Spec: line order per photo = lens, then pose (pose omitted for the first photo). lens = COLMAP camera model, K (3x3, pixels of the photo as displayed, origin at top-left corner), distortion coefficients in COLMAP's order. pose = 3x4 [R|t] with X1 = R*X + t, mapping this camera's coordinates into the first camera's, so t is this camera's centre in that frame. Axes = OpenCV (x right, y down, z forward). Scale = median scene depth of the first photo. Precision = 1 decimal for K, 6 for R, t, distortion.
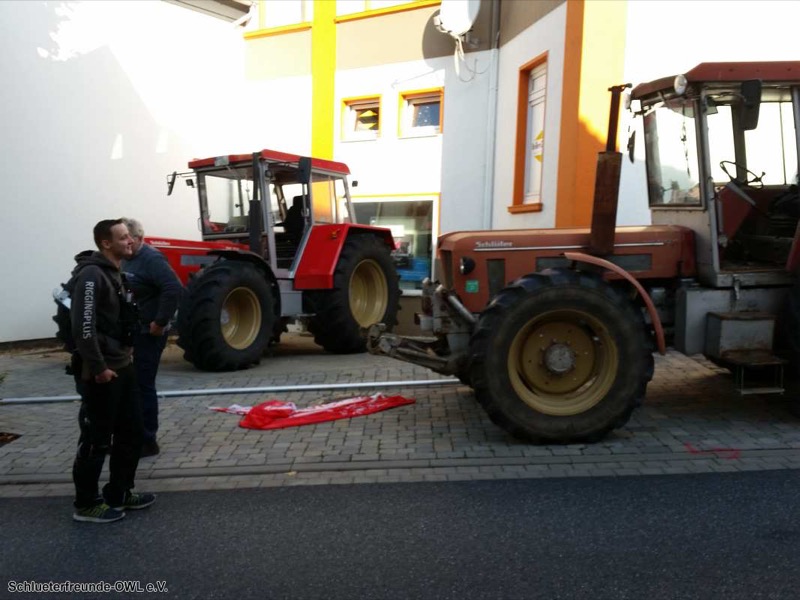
lens RADIAL K [[865.1, 0, 380.1], [0, 865.1, 298.1], [0, 0, 1]] dist [0.235659, -0.560969]
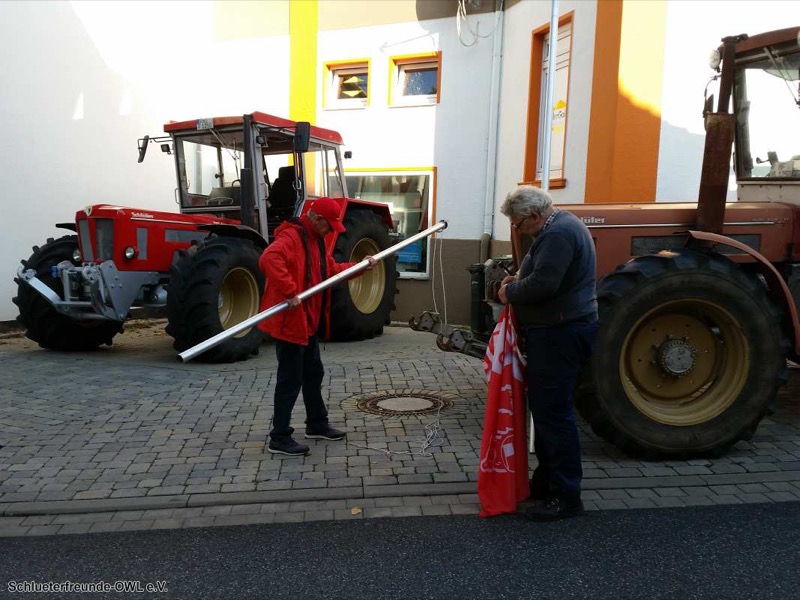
lens RADIAL K [[855.7, 0, 382.1], [0, 855.7, 297.8], [0, 0, 1]] dist [0.238154, -0.503864]
pose [[0.995935, 0.008367, 0.089682, -0.079300], [-0.010323, 0.999718, 0.021369, -0.001557], [-0.089478, -0.022208, 0.995741, 0.101689]]
